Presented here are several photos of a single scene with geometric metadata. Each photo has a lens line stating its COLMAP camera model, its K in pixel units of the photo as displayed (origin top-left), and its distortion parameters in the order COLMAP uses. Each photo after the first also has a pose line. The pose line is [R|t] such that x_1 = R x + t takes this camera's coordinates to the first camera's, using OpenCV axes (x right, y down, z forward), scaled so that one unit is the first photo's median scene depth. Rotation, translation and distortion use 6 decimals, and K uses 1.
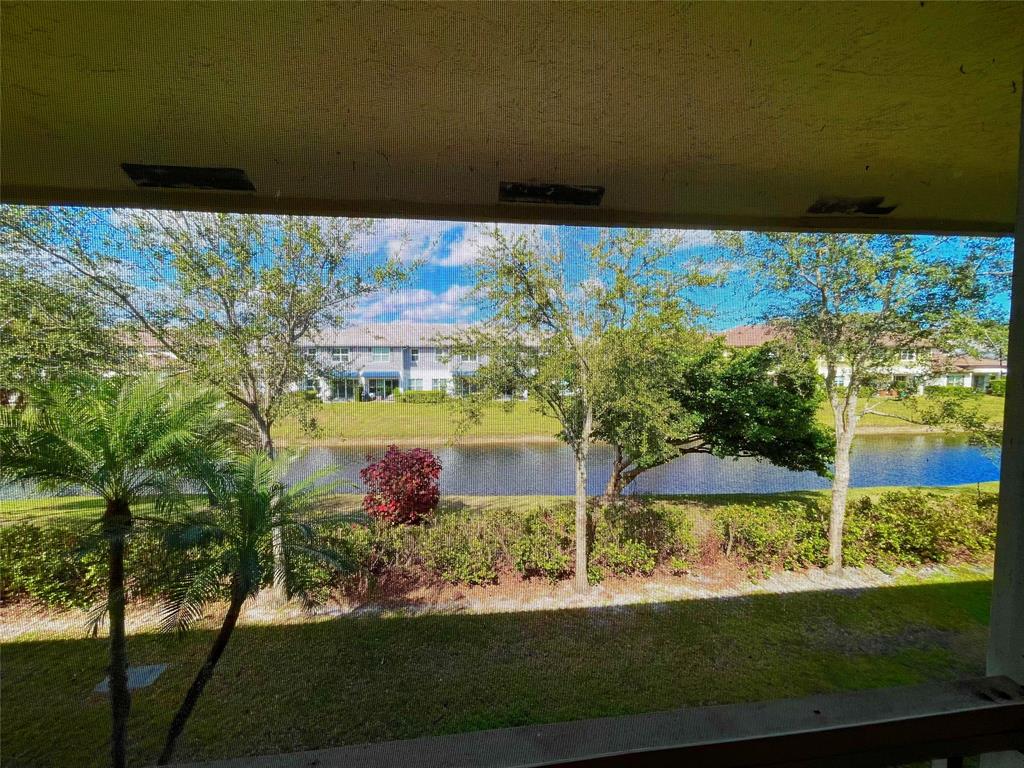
lens RADIAL K [[416.1, 0, 512.0], [0, 416.1, 384.0], [0, 0, 1]] dist [0.000114, -0.002797]
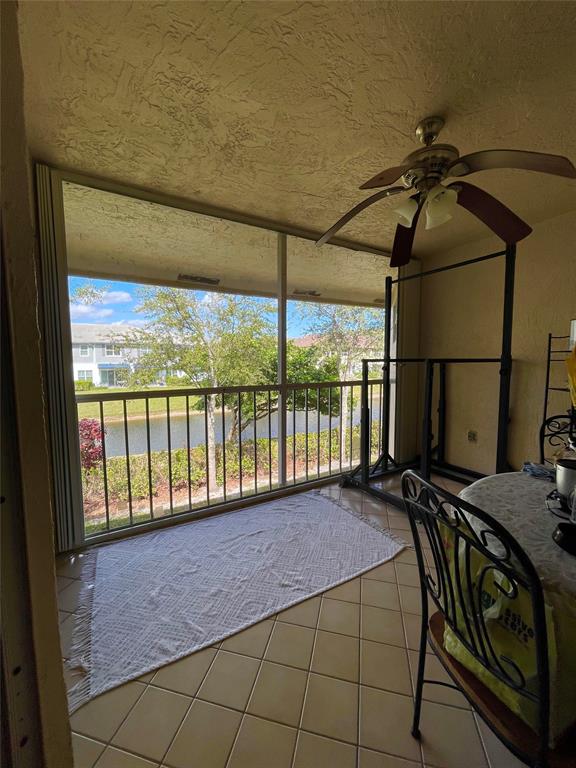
lens RADIAL K [[312.0, 0, 288.0], [0, 312.0, 384.0], [0, 0, 1]] dist [0.000114, -0.002797]
pose [[0.914460, -0.028583, 0.403666, -0.053123], [0.016480, 0.999305, 0.033426, 0.036089], [-0.404341, -0.023915, 0.914295, -0.265966]]
